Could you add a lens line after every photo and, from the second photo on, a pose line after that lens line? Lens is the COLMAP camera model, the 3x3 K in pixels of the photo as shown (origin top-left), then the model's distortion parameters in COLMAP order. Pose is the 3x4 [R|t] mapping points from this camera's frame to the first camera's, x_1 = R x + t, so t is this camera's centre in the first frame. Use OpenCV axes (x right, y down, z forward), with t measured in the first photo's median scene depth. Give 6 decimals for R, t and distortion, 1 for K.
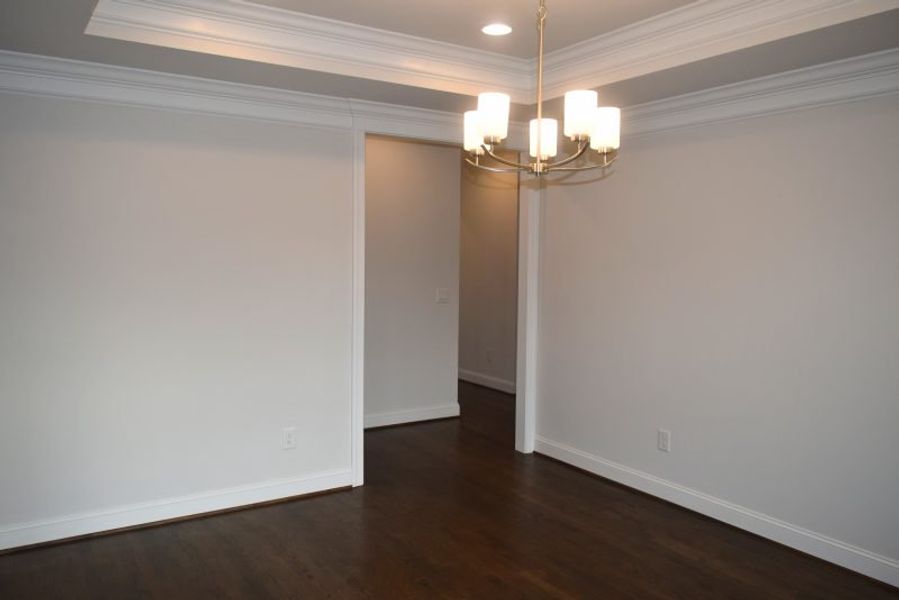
lens RADIAL K [[711.0, 0, 449.5], [0, 711.0, 300.0], [0, 0, 1]] dist [-0.007310, 0.001052]
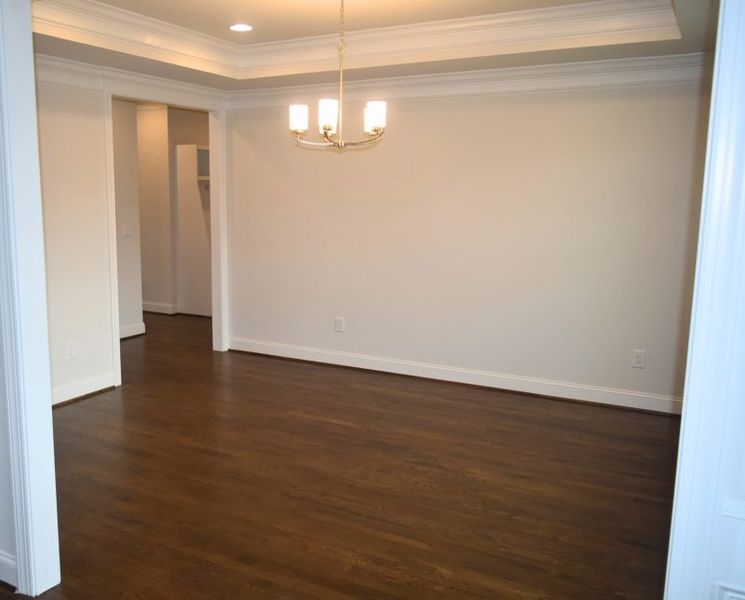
lens RADIAL K [[616.0, 0, 372.5], [0, 616.0, 300.0], [0, 0, 1]] dist [0.001150, -0.098647]
pose [[0.881677, -0.081459, 0.464770, -0.224699], [0.031188, 0.992892, 0.114859, 0.004333], [-0.470822, -0.086773, 0.877950, -0.138148]]
